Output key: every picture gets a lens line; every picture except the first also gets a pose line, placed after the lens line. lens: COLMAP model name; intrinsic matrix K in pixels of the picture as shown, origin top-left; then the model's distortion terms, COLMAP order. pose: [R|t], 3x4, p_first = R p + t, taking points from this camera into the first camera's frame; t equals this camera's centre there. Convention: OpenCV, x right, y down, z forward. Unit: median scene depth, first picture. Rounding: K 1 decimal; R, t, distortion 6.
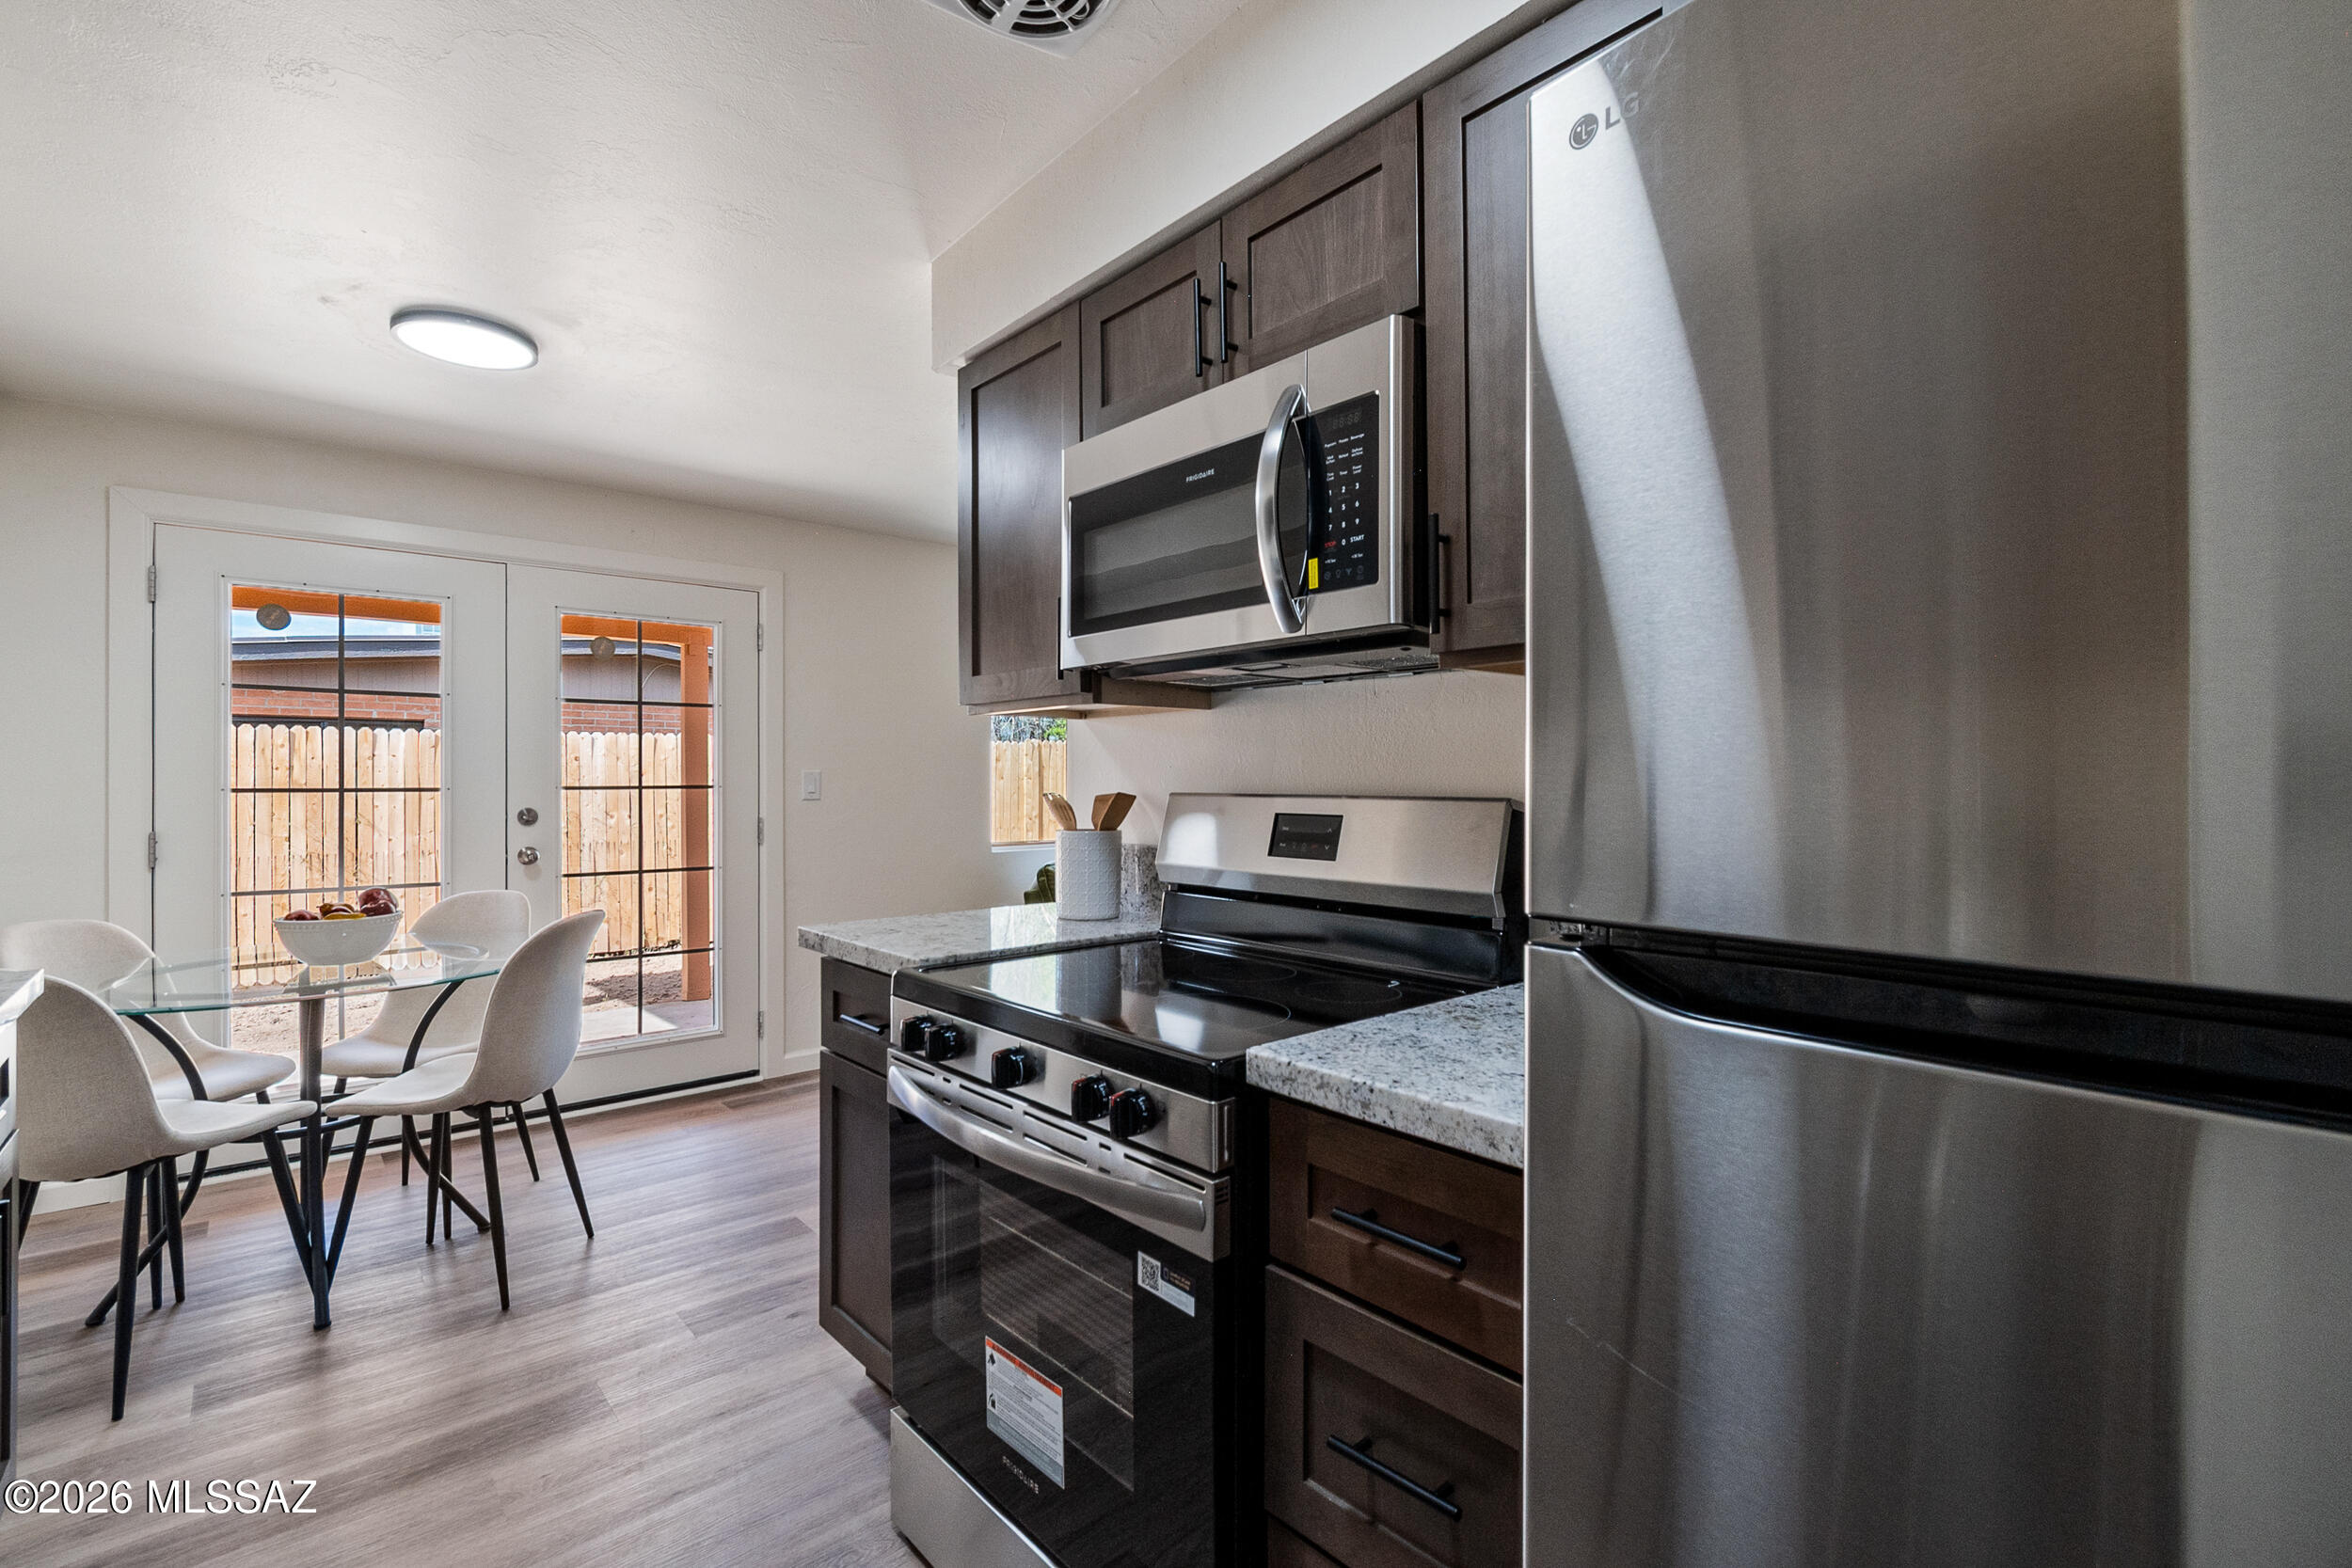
lens RADIAL K [[1075.5, 0, 1192.1], [0, 1075.5, 785.7], [0, 0, 1]] dist [0.005940, 0.000753]
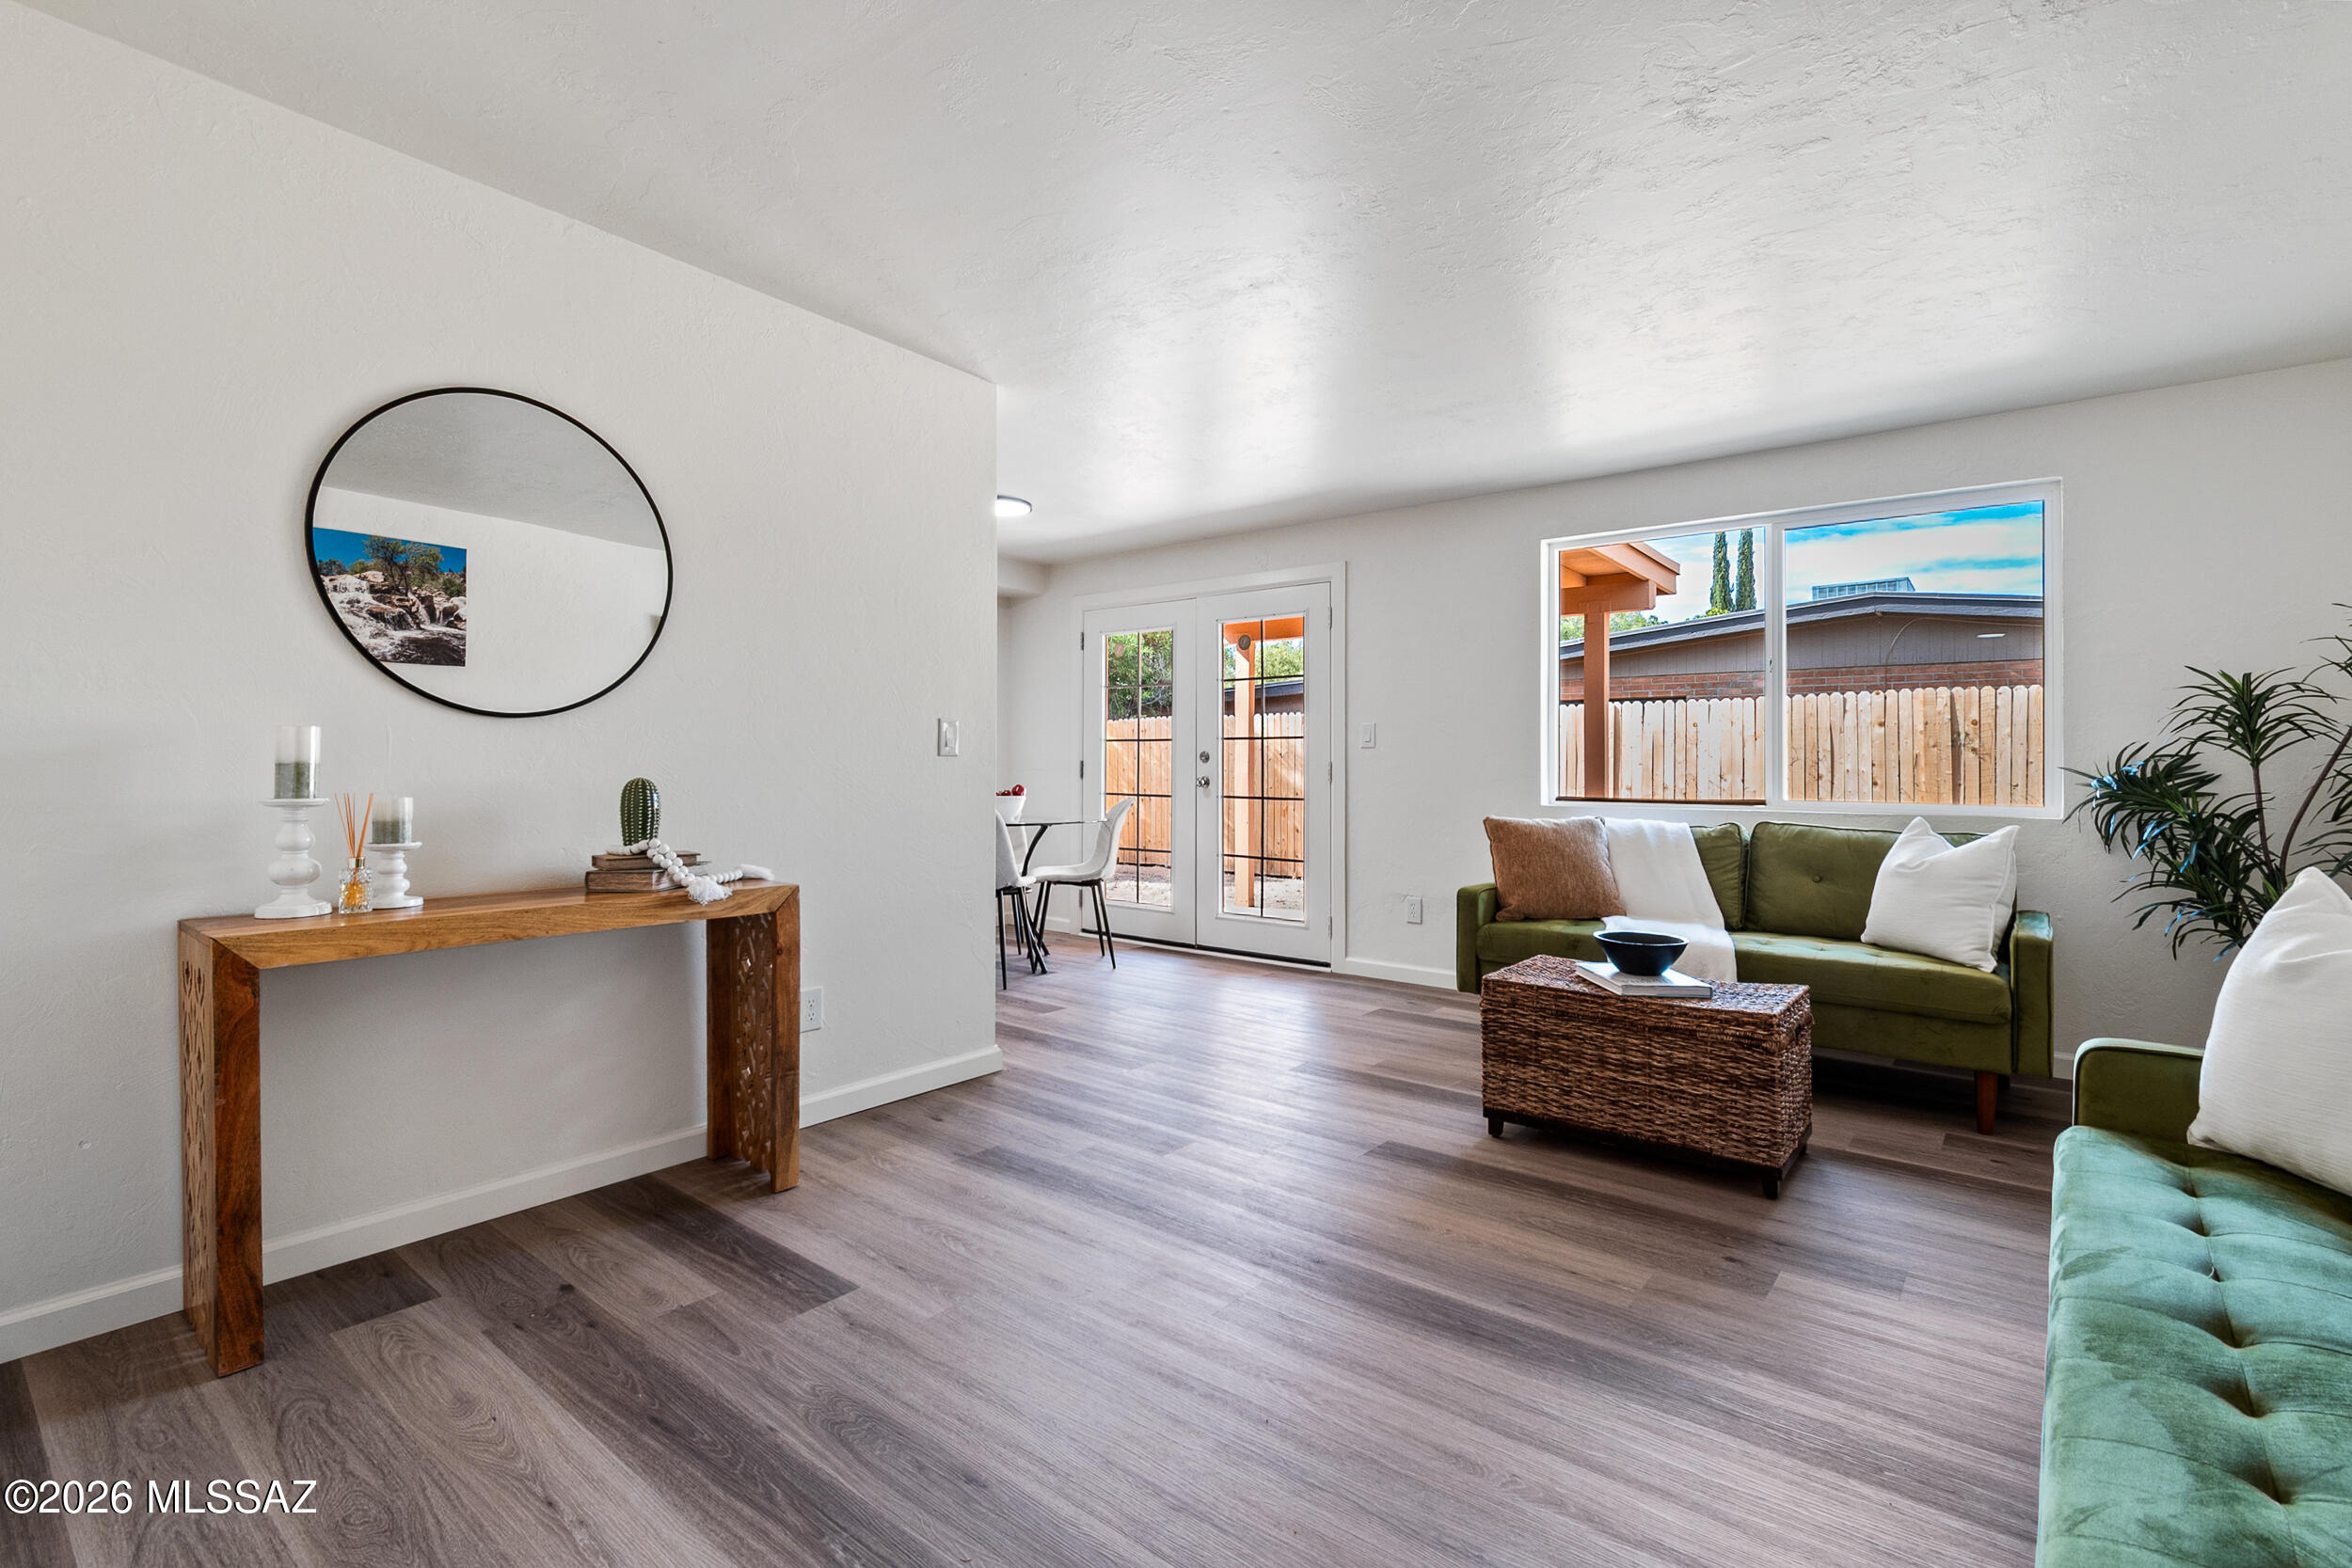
lens RADIAL K [[1075.5, 0, 1172.7], [0, 1075.5, 764.8], [0, 0, 1]] dist [0.005940, 0.000753]
pose [[0.160059, 0.012948, -0.987023, 0.897632], [-0.001299, 0.999916, 0.012906, 0.016642], [0.987107, -0.000784, 0.160062, 0.710191]]
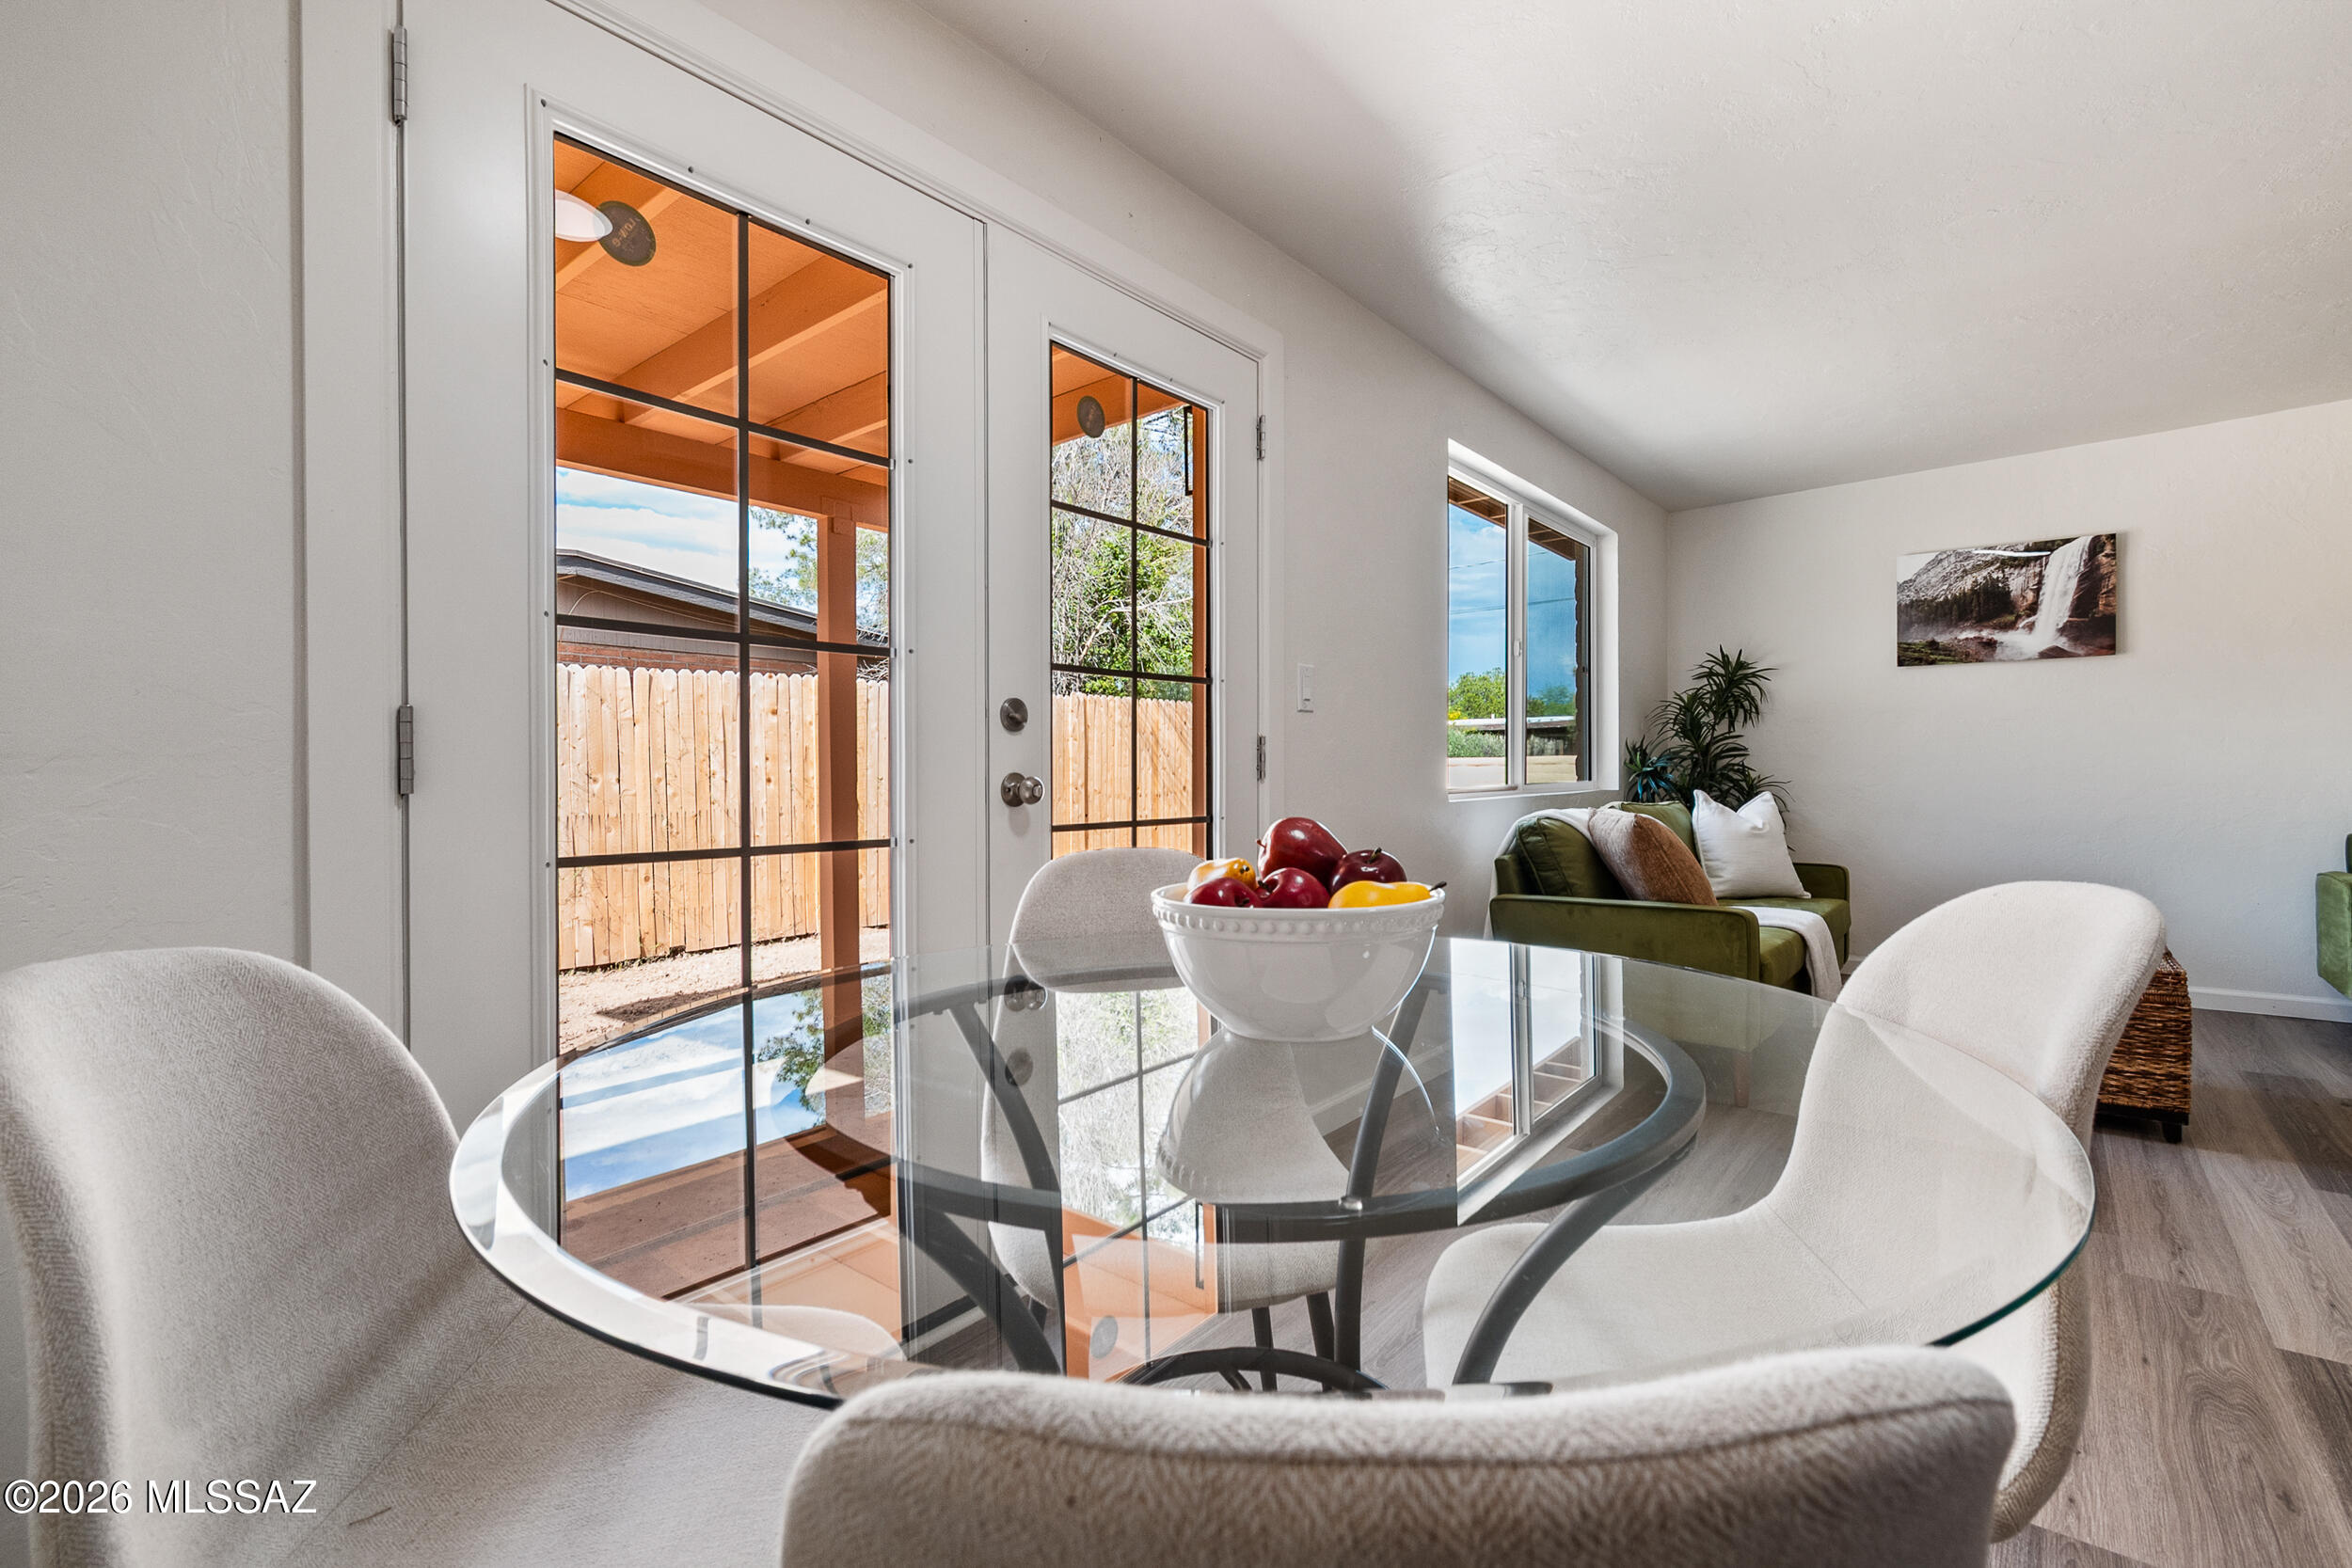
lens RADIAL K [[1075.5, 0, 1174.8], [0, 1075.5, 772.4], [0, 0, 1]] dist [0.005940, 0.000753]
pose [[0.983535, -0.001649, 0.180709, -0.587299], [0.002198, 0.999994, -0.002835, 0.054296], [-0.180703, 0.003185, 0.983533, 0.437670]]
